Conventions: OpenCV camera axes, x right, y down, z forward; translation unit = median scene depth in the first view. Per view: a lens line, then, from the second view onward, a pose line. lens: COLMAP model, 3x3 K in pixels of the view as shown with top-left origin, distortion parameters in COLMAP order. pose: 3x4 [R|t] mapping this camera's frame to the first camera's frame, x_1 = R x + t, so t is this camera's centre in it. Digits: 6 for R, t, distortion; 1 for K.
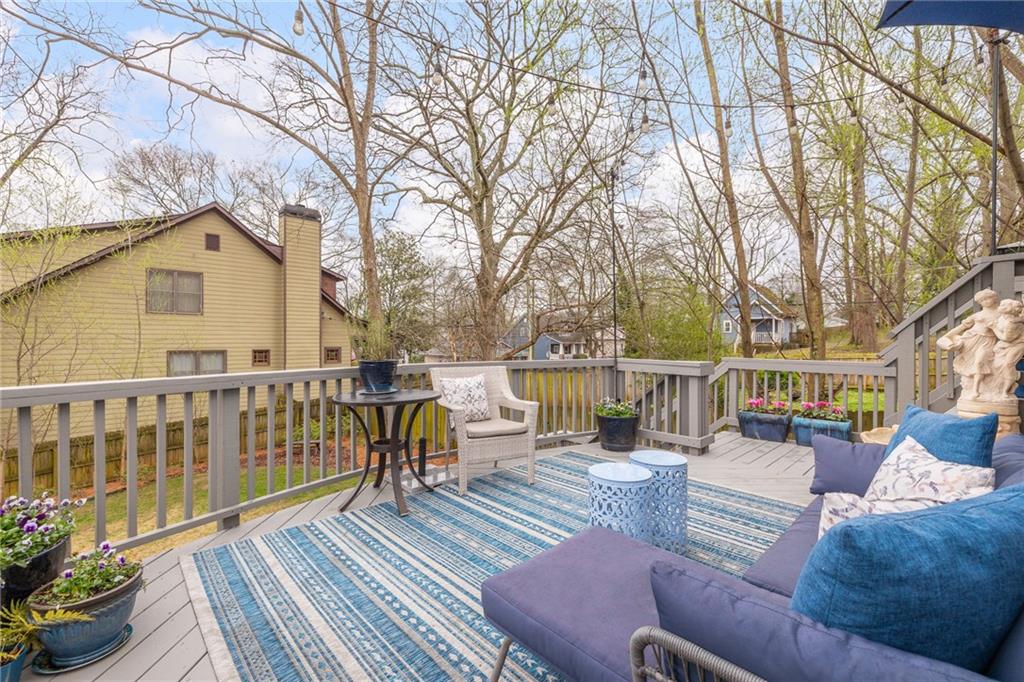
lens RADIAL K [[433.1, 0, 512.1], [0, 433.1, 338.3], [0, 0, 1]] dist [0.005116, 0.000246]
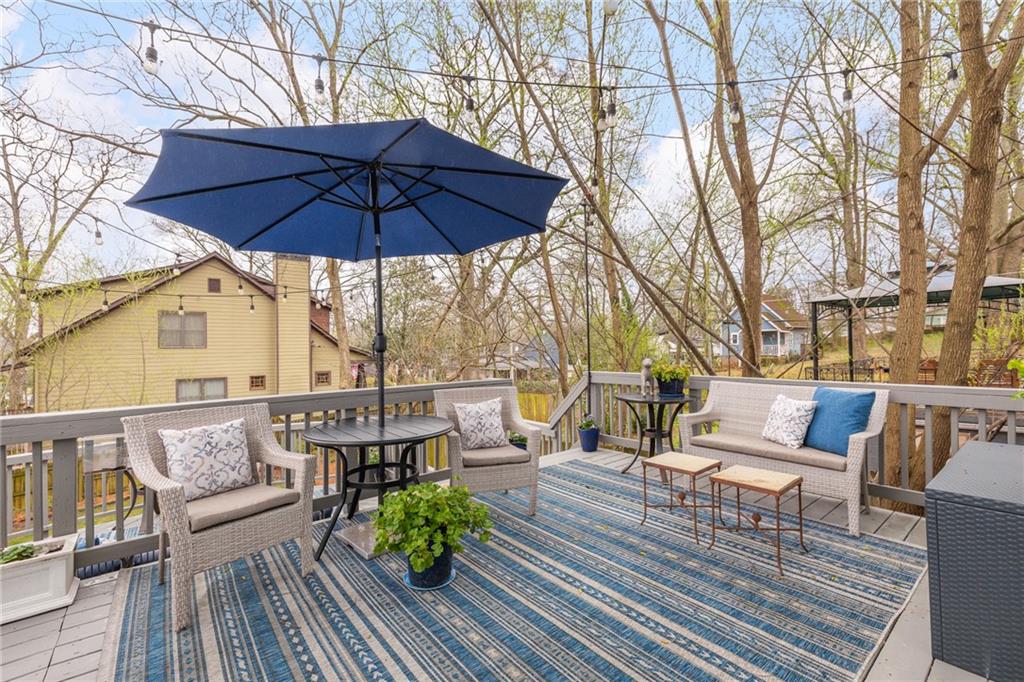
lens RADIAL K [[433.1, 0, 510.1], [0, 433.1, 343.5], [0, 0, 1]] dist [0.005116, 0.000246]
pose [[0.995767, -0.015161, -0.090655, 0.203584], [0.014468, 0.999861, -0.008293, -0.041914], [0.090768, 0.006946, 0.995848, -0.090871]]
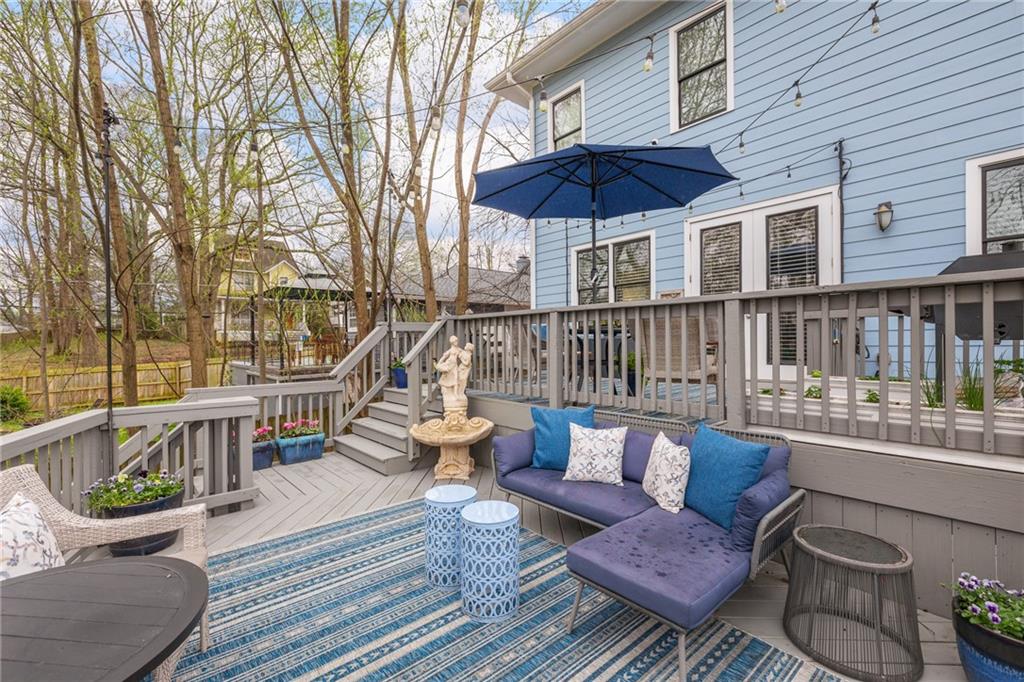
lens RADIAL K [[433.1, 0, 509.1], [0, 433.1, 344.6], [0, 0, 1]] dist [0.005116, 0.000246]
pose [[0.039359, -0.001186, 0.999224, -0.724303], [0.003508, 0.999993, 0.001049, -0.090592], [-0.999219, 0.003464, 0.039363, 0.811914]]
